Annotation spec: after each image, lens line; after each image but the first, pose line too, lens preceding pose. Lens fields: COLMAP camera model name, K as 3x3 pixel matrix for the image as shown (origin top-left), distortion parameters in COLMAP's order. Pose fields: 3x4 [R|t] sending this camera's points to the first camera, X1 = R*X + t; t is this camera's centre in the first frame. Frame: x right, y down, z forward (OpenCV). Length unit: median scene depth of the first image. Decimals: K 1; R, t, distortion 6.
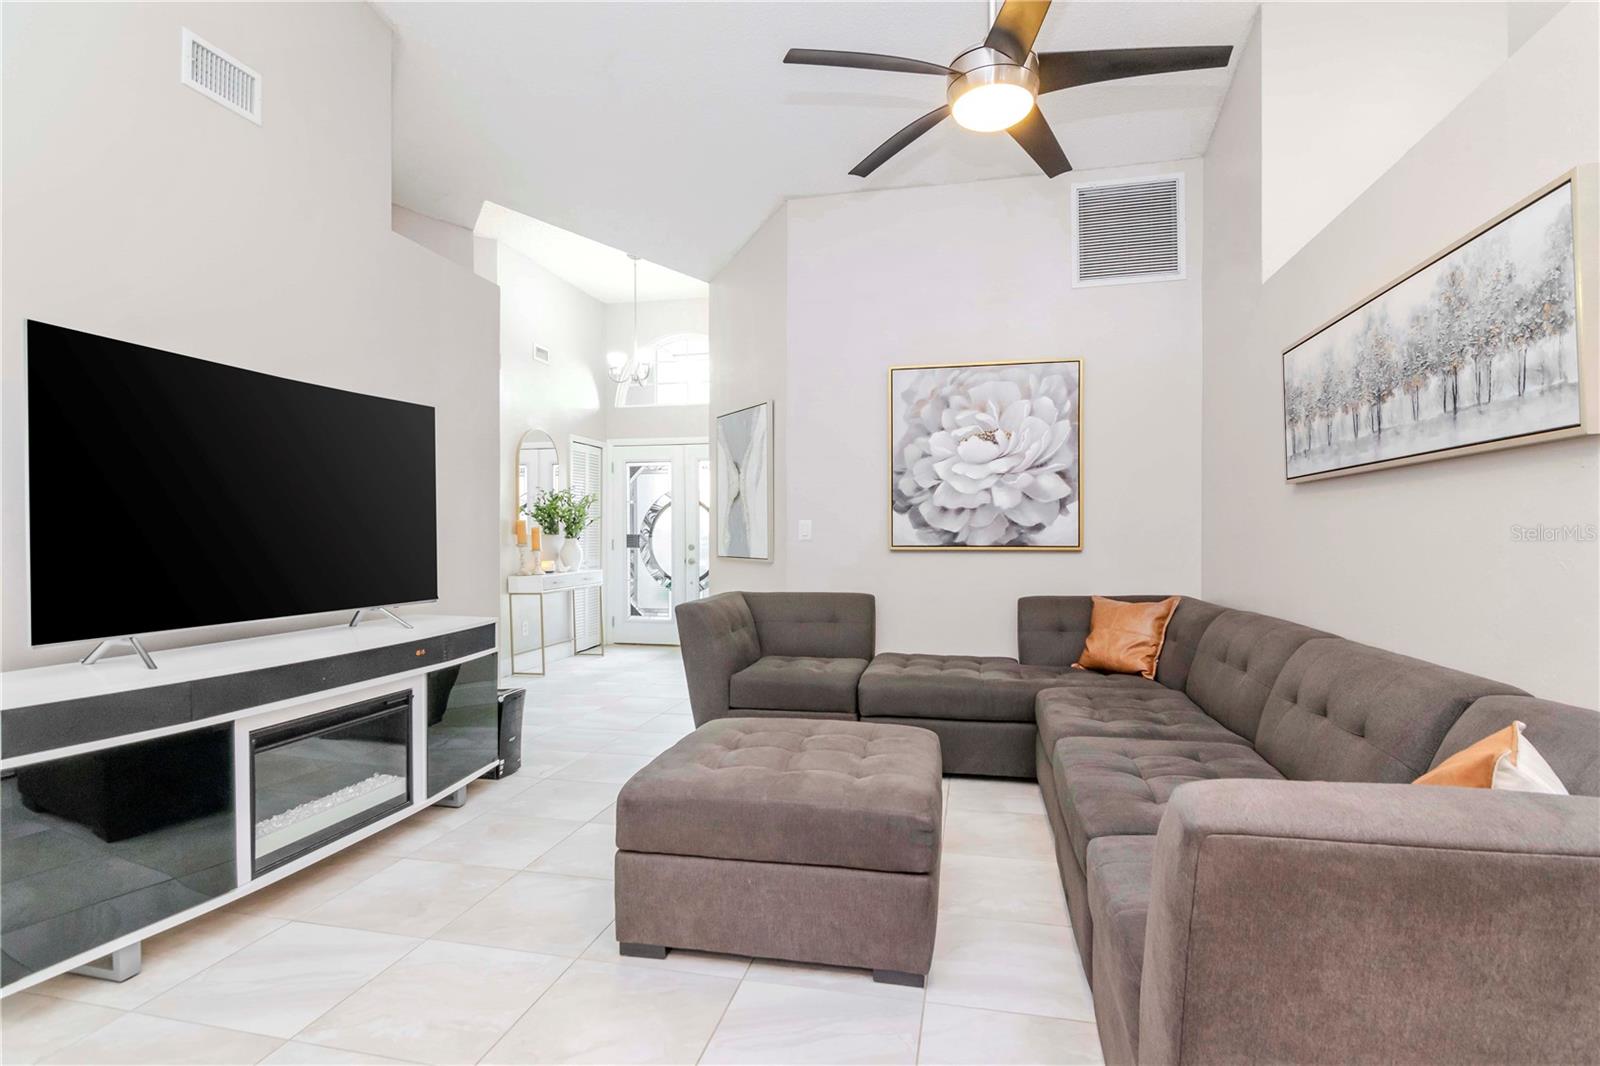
lens RADIAL K [[780.6, 0, 805.7], [0, 780.6, 542.9], [0, 0, 1]] dist [-0.011644, -0.000443]
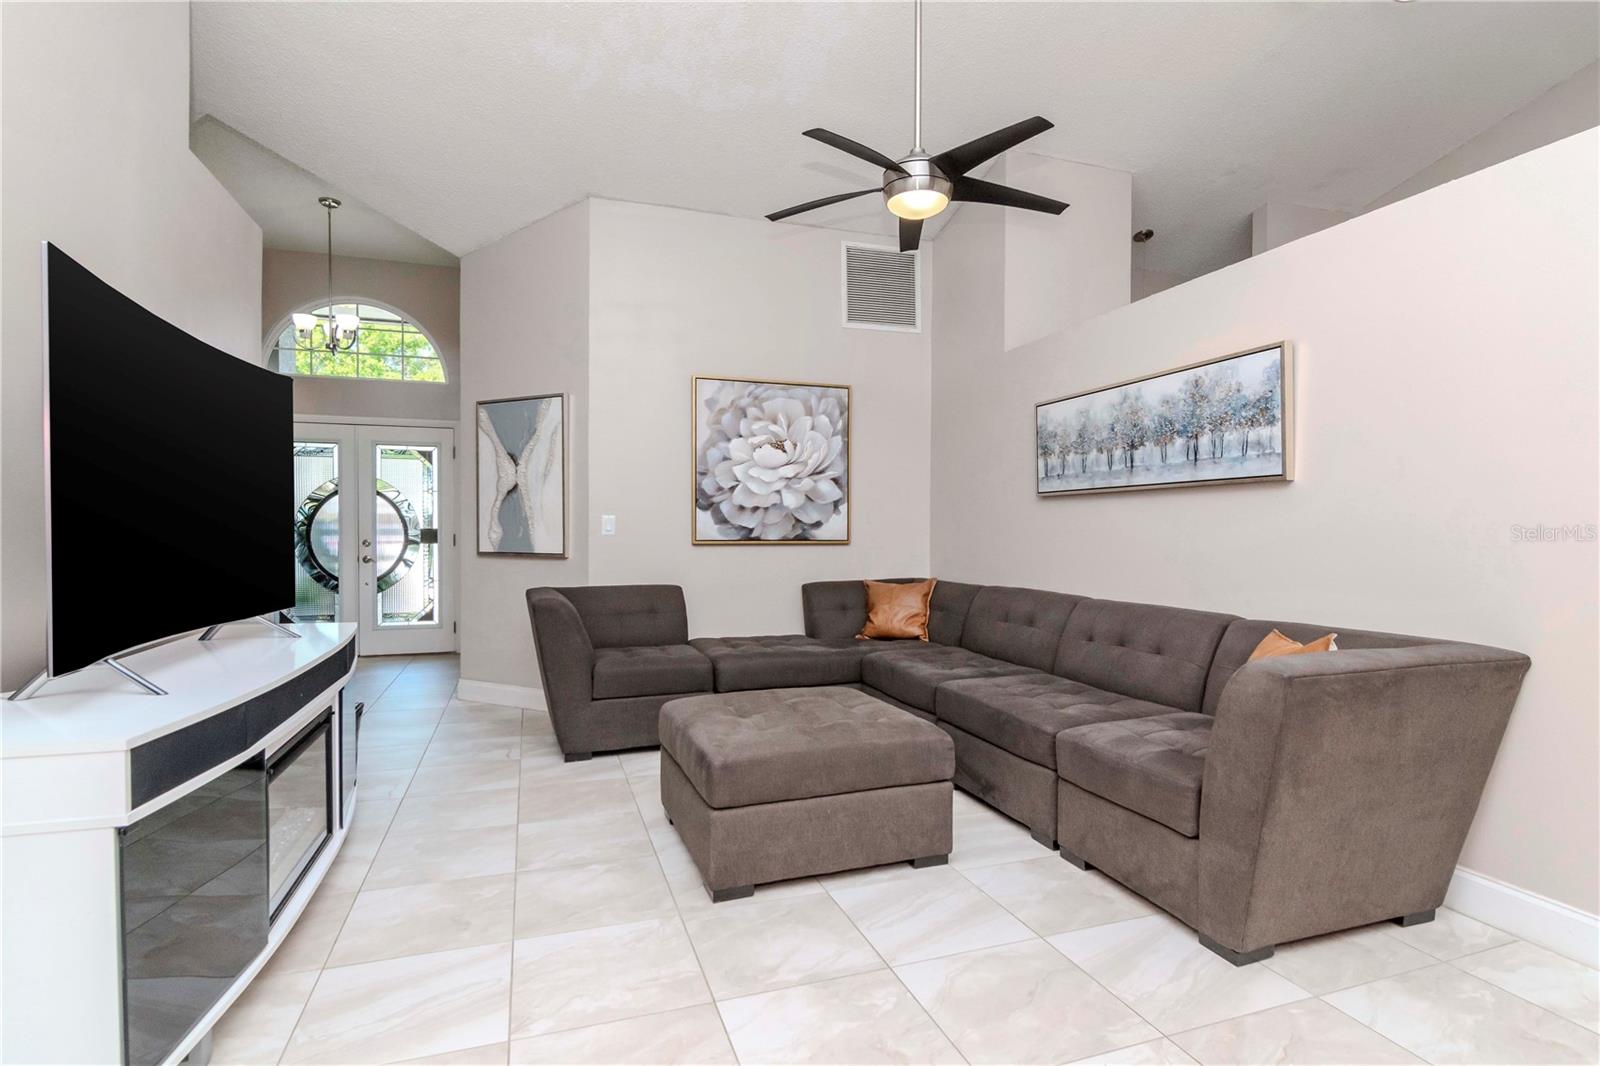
lens RADIAL K [[795.6, 0, 794.4], [0, 795.6, 544.2], [0, 0, 1]] dist [-0.000537, -0.009063]
pose [[0.854191, -0.004716, 0.519938, -0.365266], [0.000882, 0.999971, 0.007621, 0.001110], [-0.519958, -0.006051, 0.854170, -0.020904]]
